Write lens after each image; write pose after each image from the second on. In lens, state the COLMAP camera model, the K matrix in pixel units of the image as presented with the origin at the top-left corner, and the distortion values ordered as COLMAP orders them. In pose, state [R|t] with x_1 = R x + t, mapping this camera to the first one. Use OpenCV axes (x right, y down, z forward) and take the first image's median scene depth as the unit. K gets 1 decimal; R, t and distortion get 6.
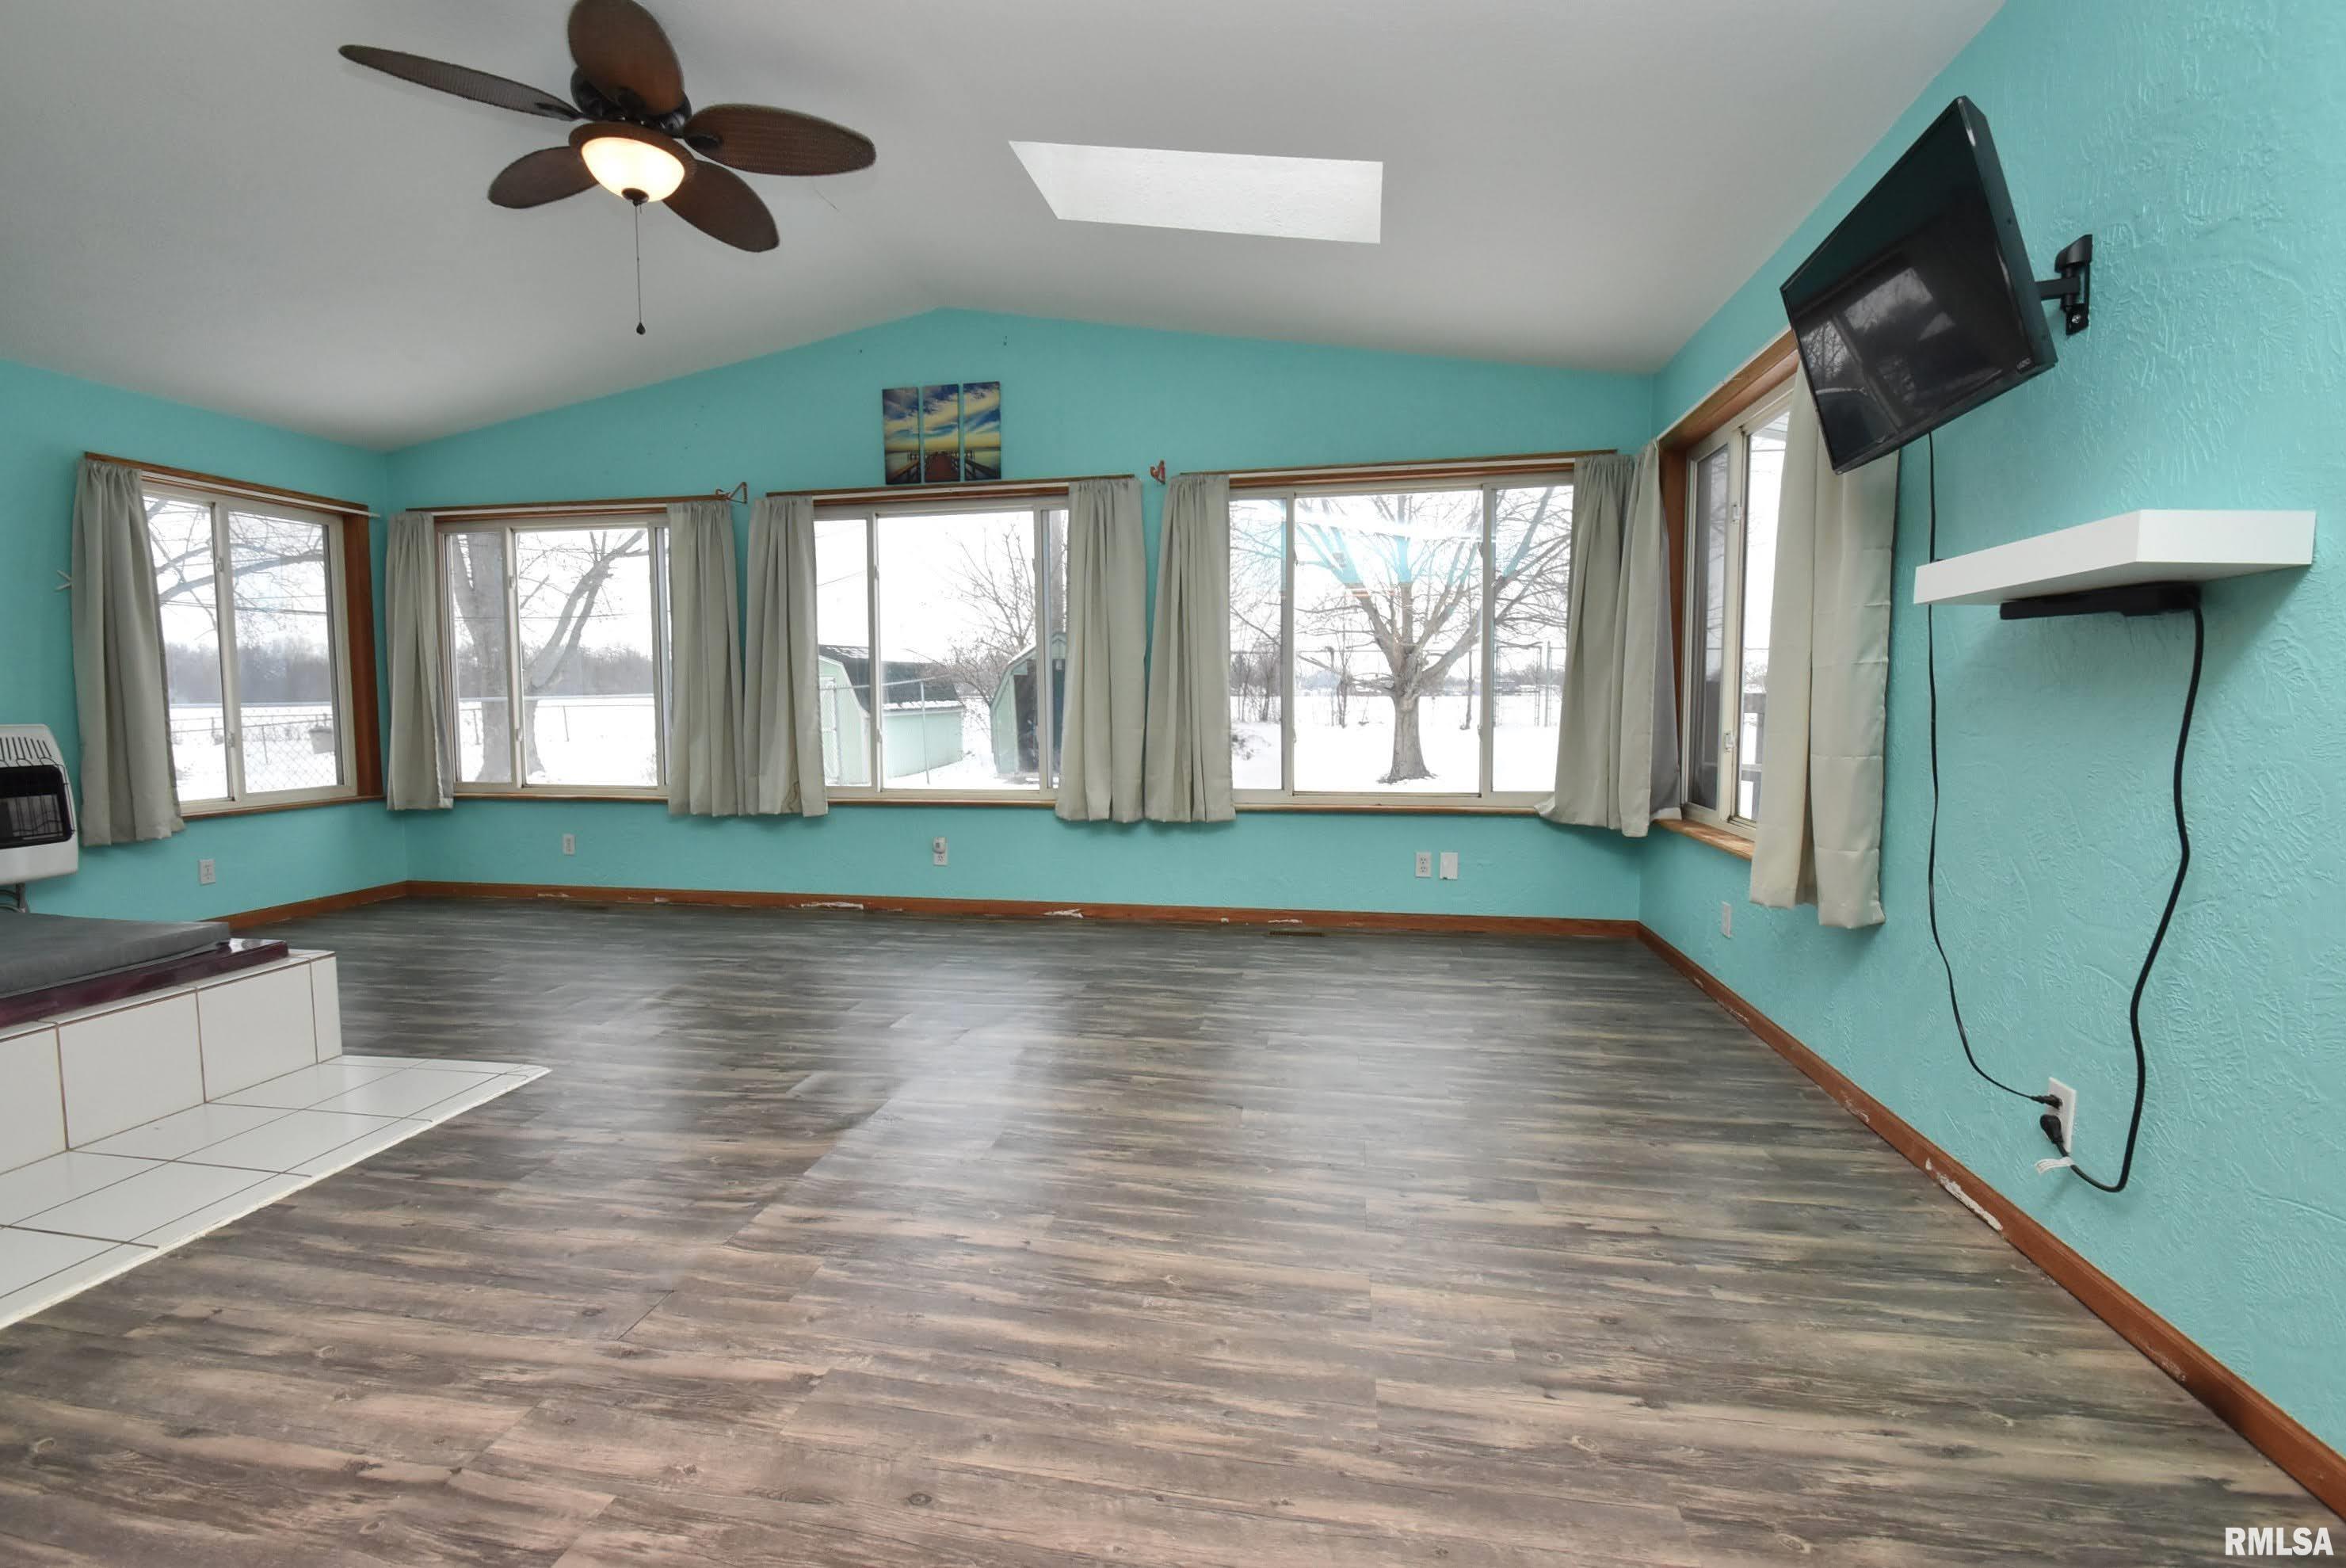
lens RADIAL K [[1033.5, 0, 1161.2], [0, 1033.5, 767.8], [0, 0, 1]] dist [0.004460, -0.008523]
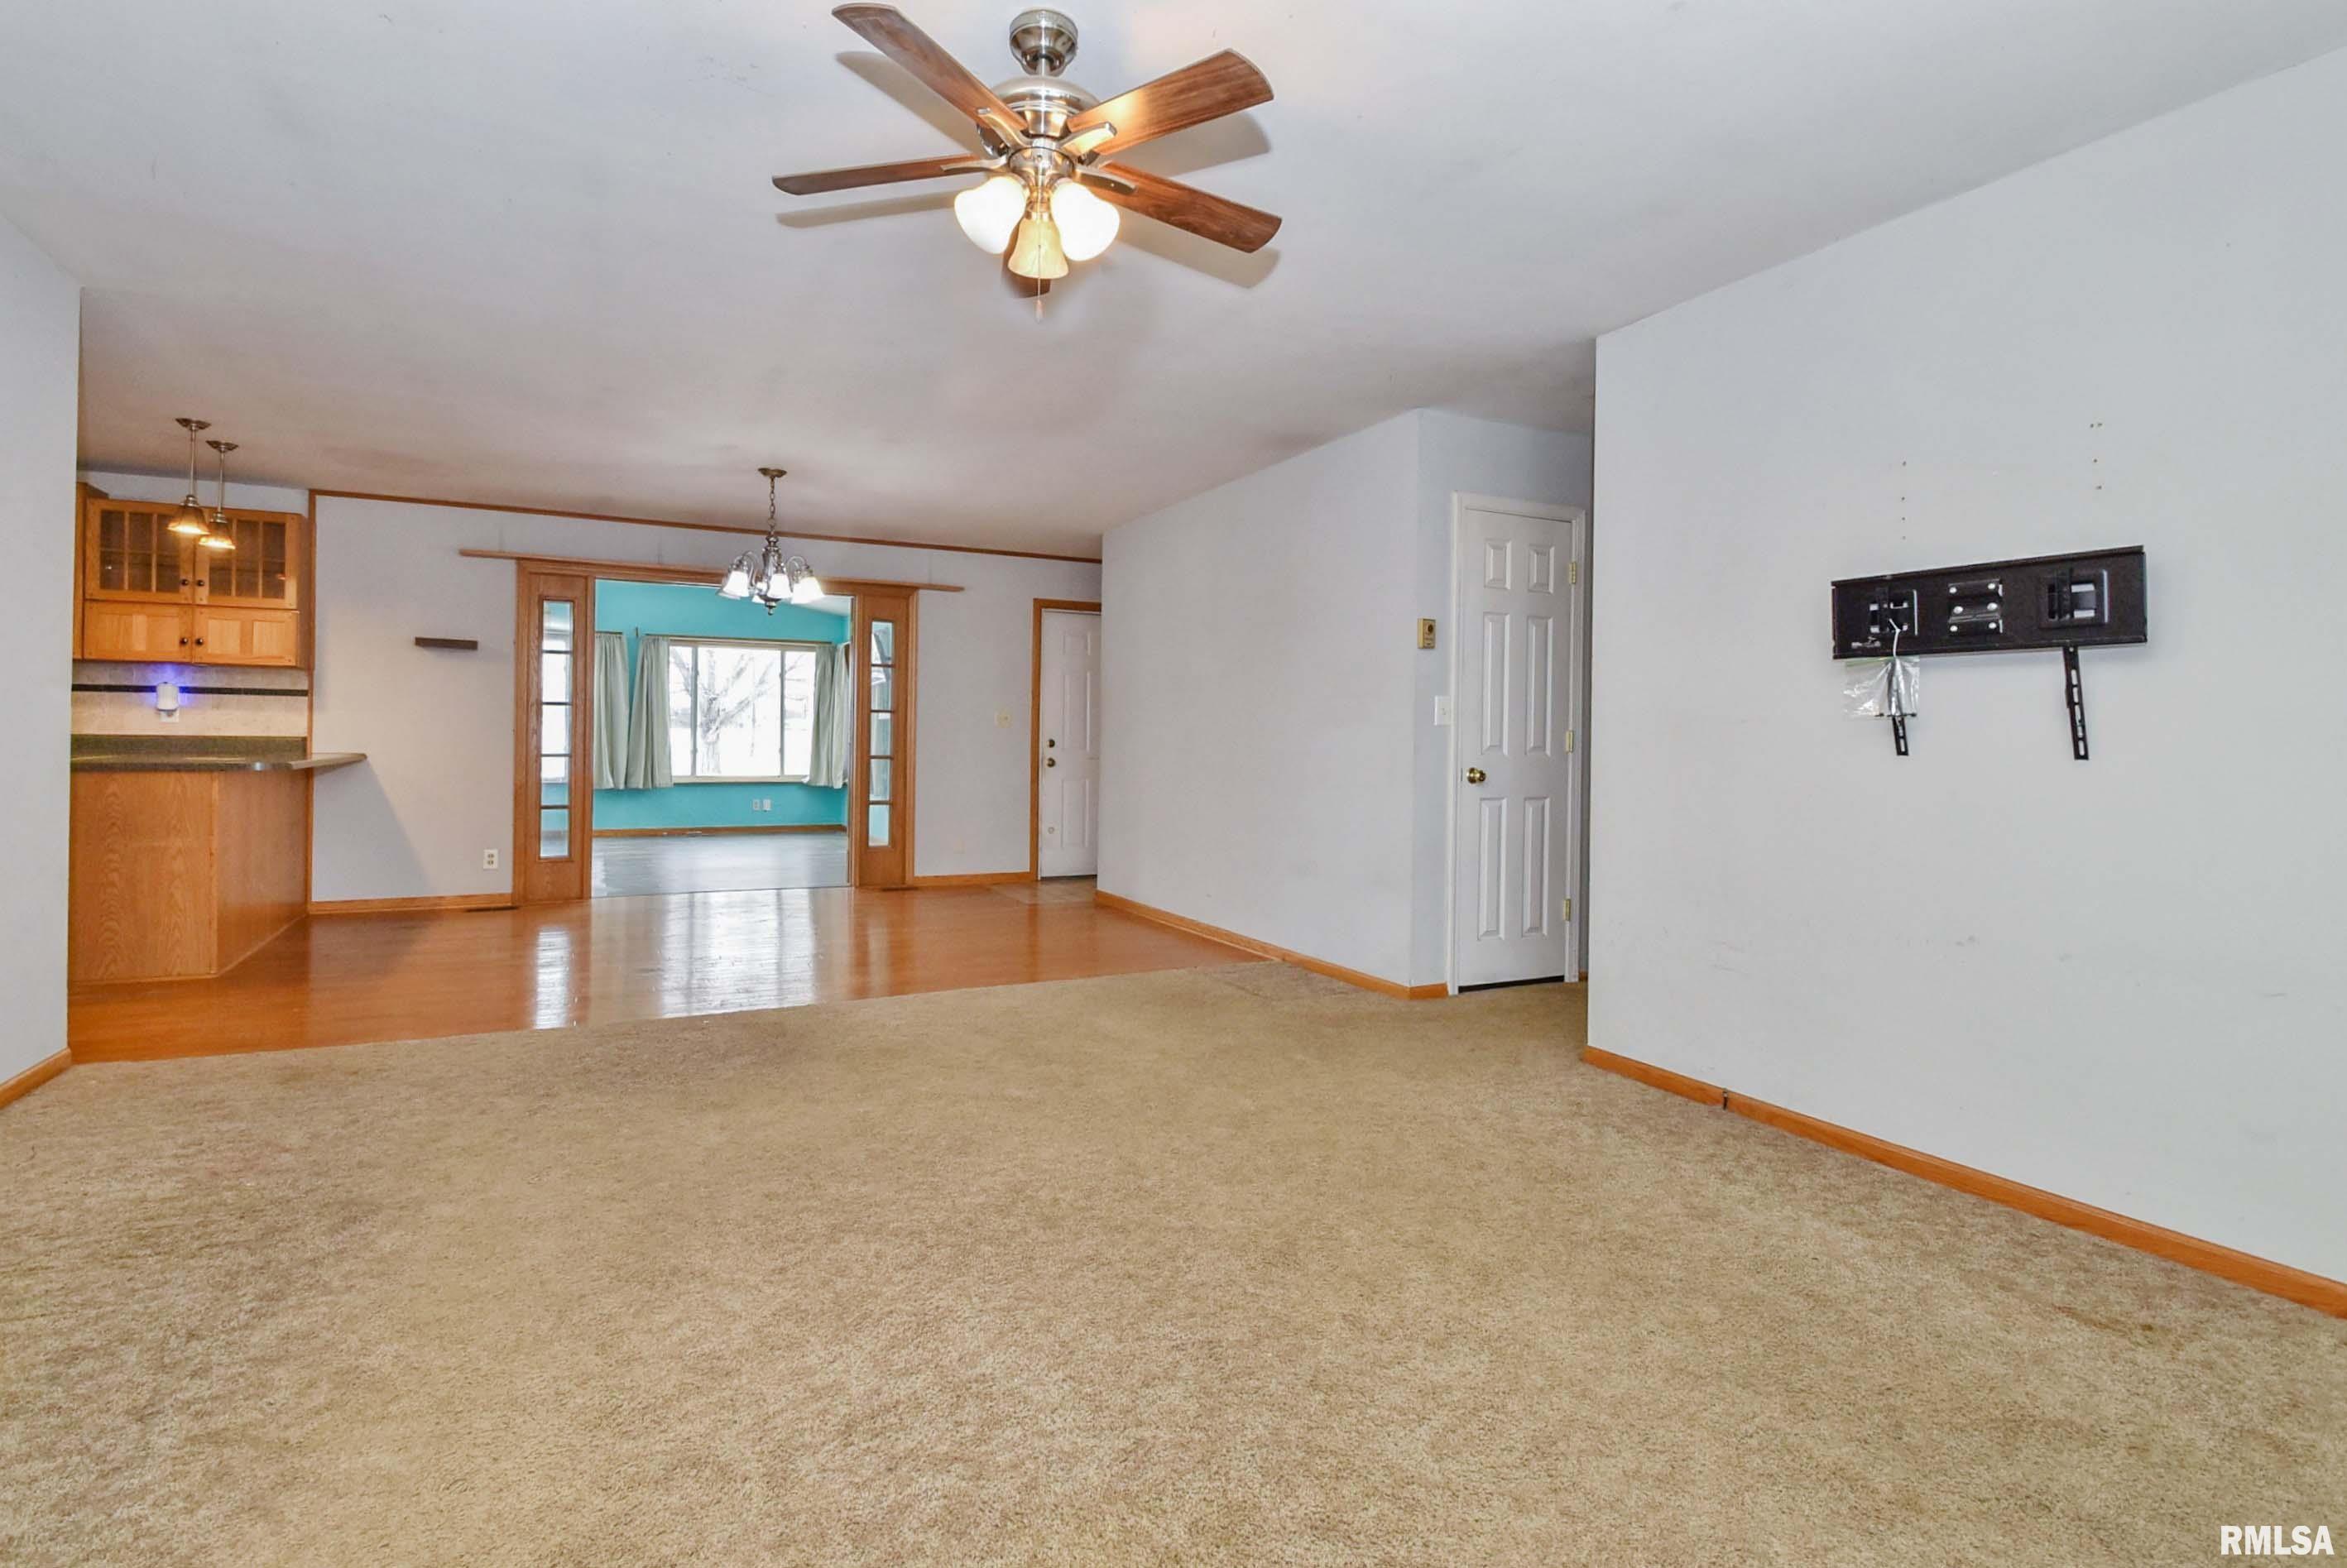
lens RADIAL K [[1033.9, 0, 1115.2], [0, 1033.9, 737.0], [0, 0, 1]] dist [0.004460, -0.008523]
pose [[0.804663, 0.014563, 0.593553, -0.507530], [0.022518, 0.998231, -0.055018, 0.088340], [-0.593305, 0.057636, 0.802912, -1.446323]]
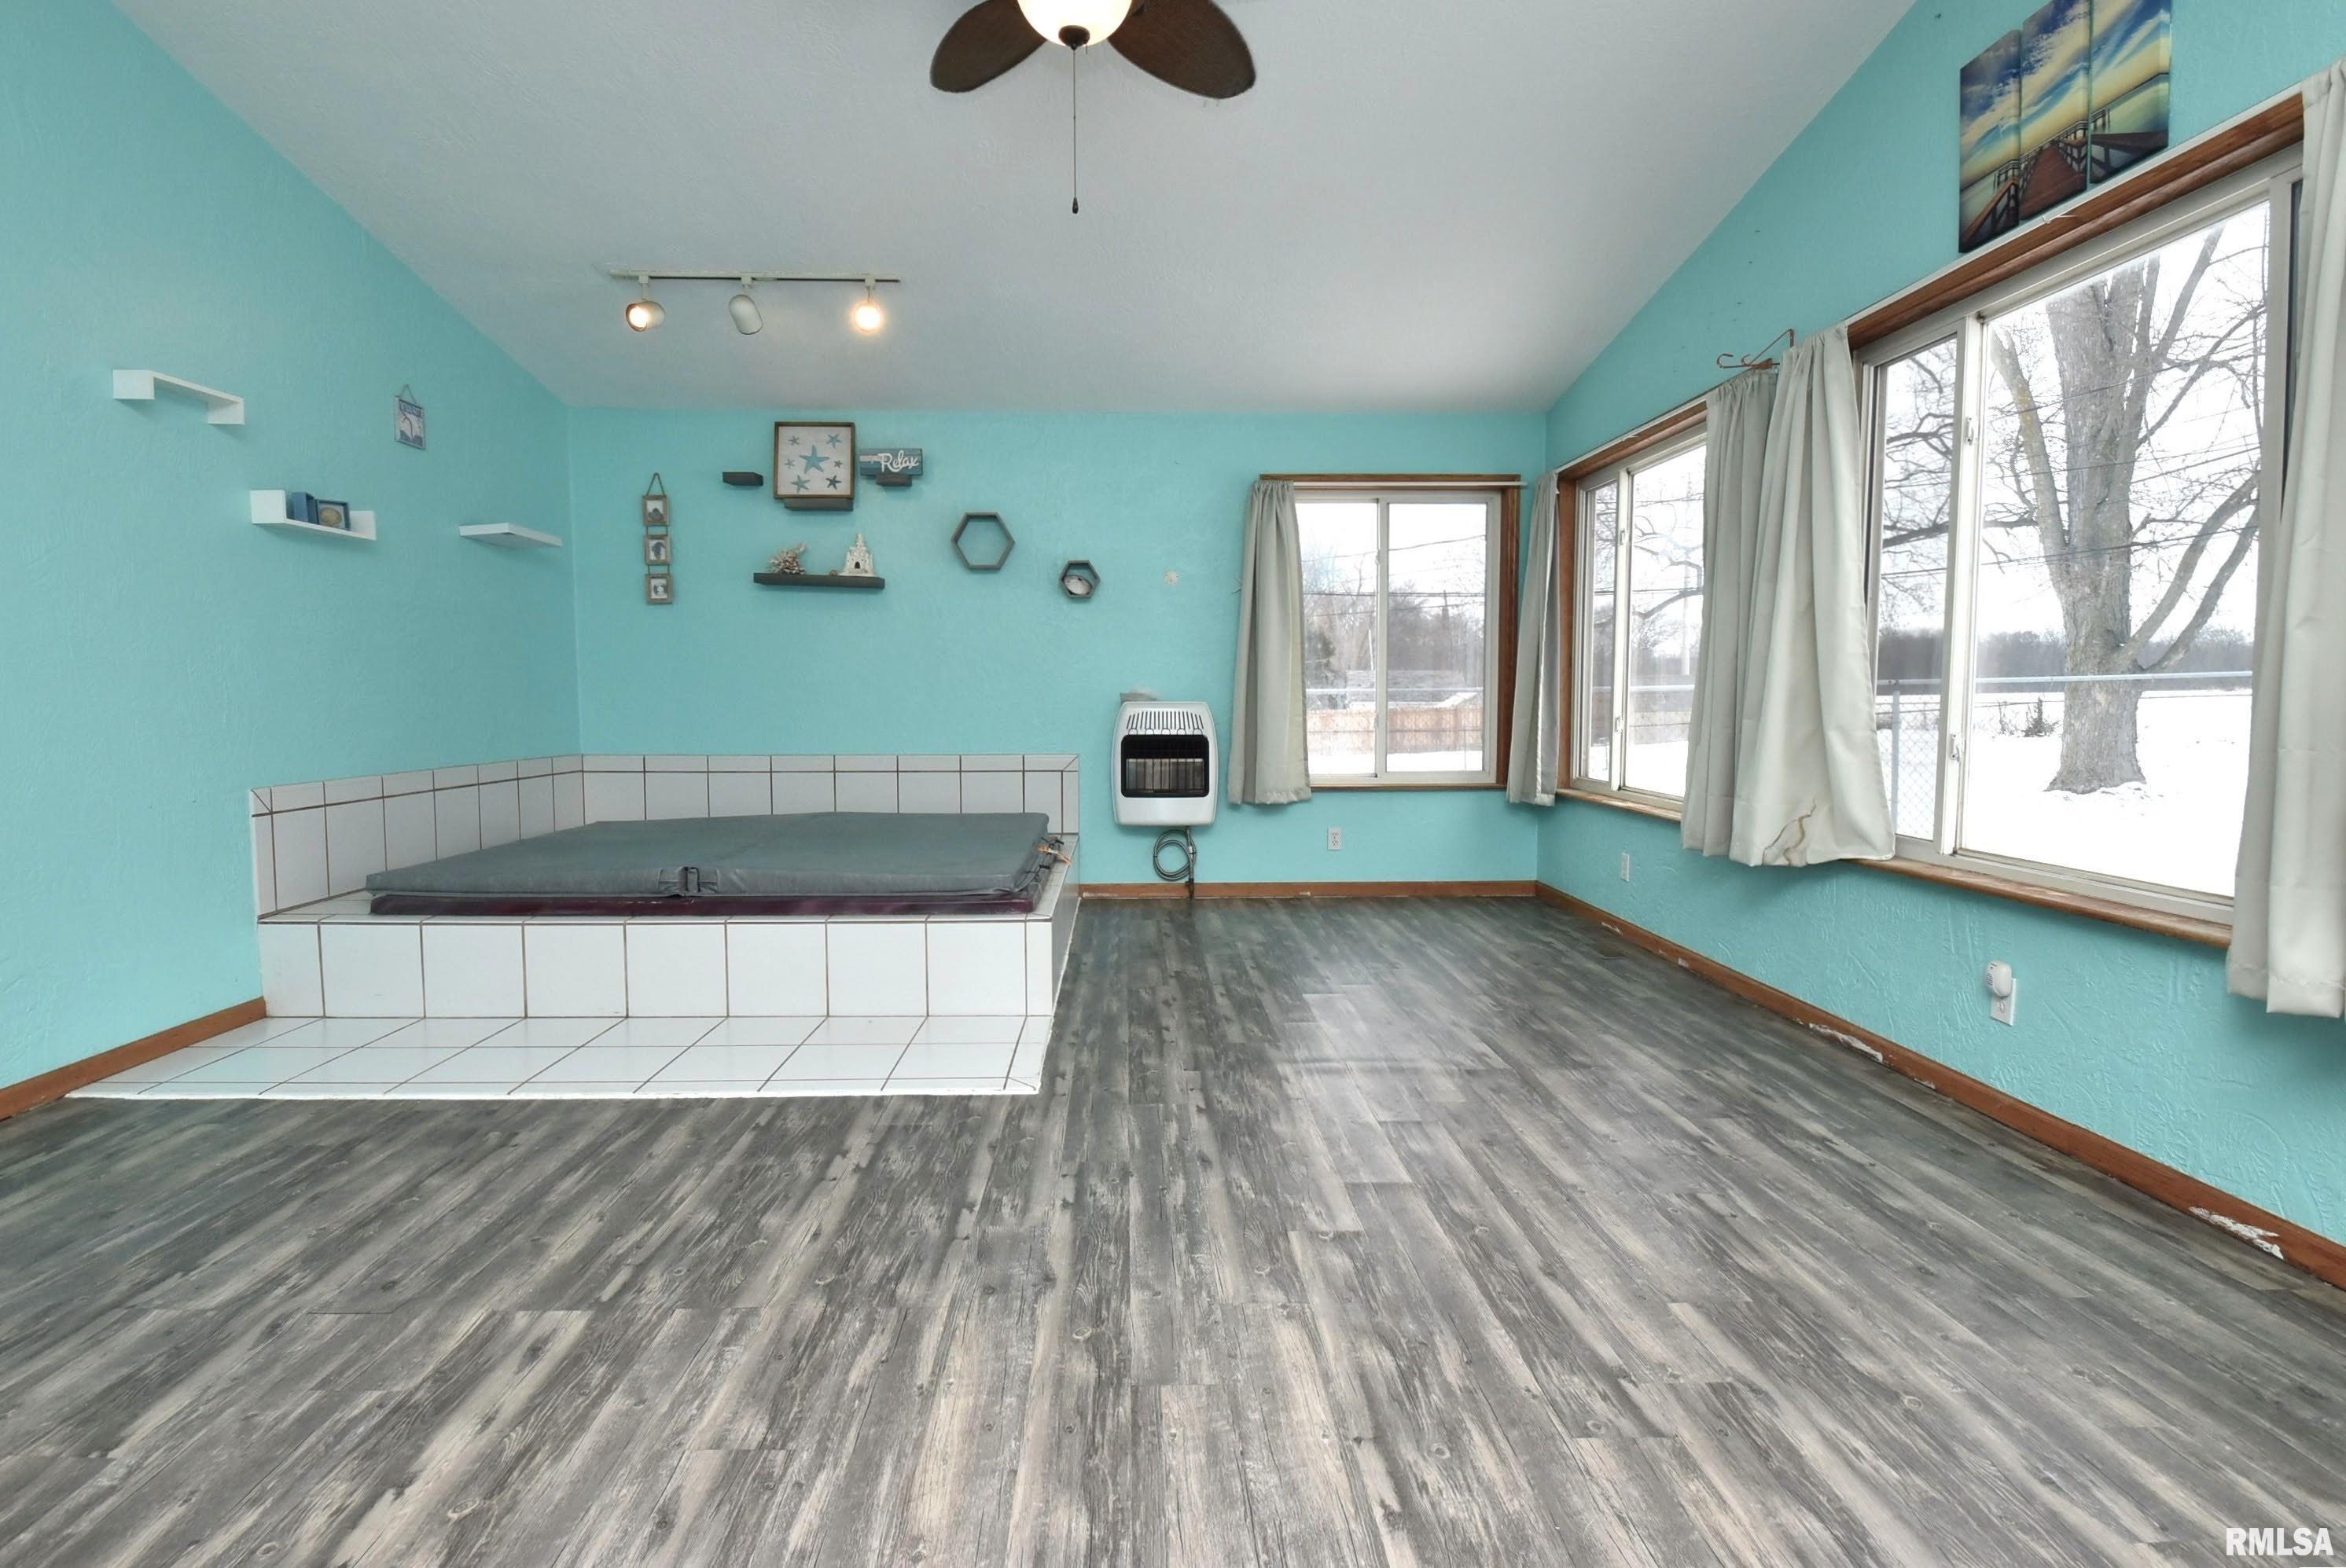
lens RADIAL K [[1167.1, 0, 1121.5], [0, 1167.1, 762.9], [0, 0, 1]] dist [-0.005722, -0.010186]
pose [[0.197594, 0.060940, -0.978388, 0.267859], [-0.061325, 0.996879, 0.049706, -0.031577], [0.978364, 0.050178, 0.200714, 0.587899]]
